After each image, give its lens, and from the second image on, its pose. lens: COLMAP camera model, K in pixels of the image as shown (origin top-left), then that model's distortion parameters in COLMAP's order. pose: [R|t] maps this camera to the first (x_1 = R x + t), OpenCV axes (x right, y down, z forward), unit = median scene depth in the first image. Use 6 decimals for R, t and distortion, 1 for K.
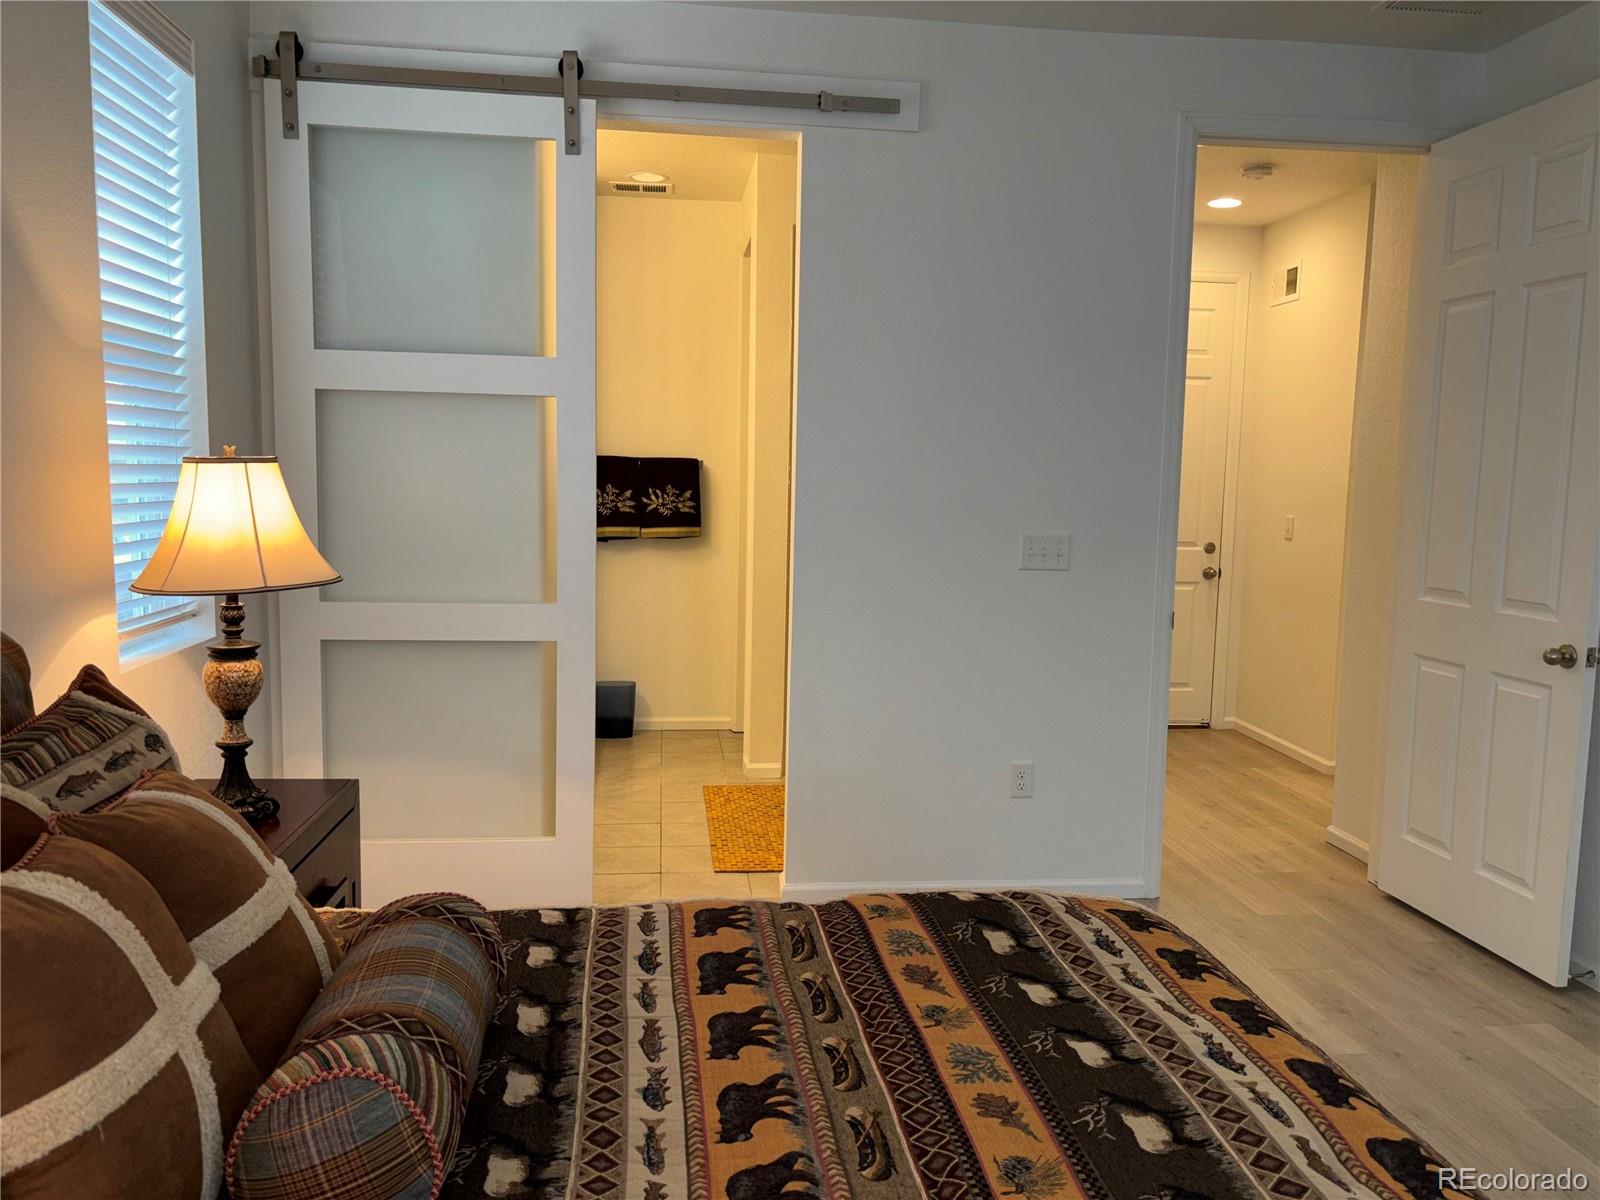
lens RADIAL K [[1210.8, 0, 799.8], [0, 1210.8, 603.9], [0, 0, 1]] dist [0.003932, -0.004112]
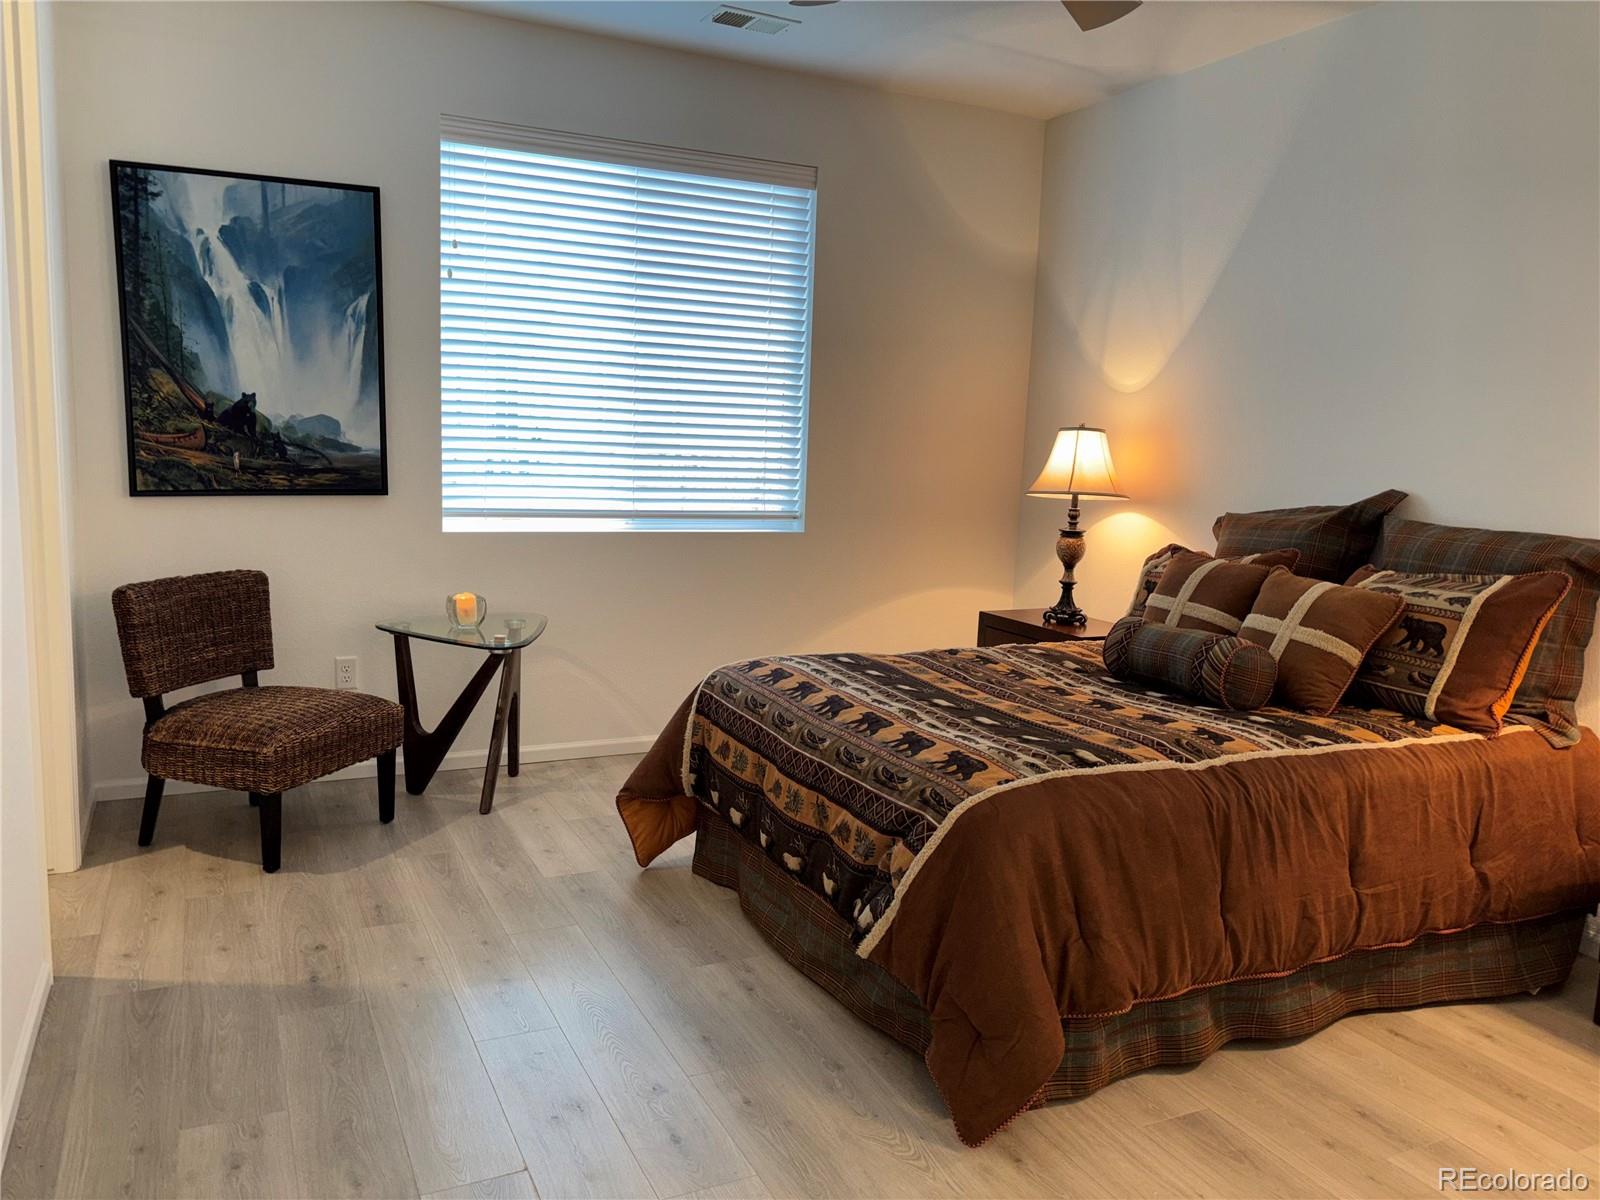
lens RADIAL K [[1227.5, 0, 793.4], [0, 1227.5, 565.5], [0, 0, 1]] dist [0.037581, -0.005833]
pose [[-0.940589, -0.021736, -0.338851, 0.880824], [-0.093784, 0.975759, 0.197736, -0.174351], [0.326339, 0.217767, -0.919826, 2.078024]]
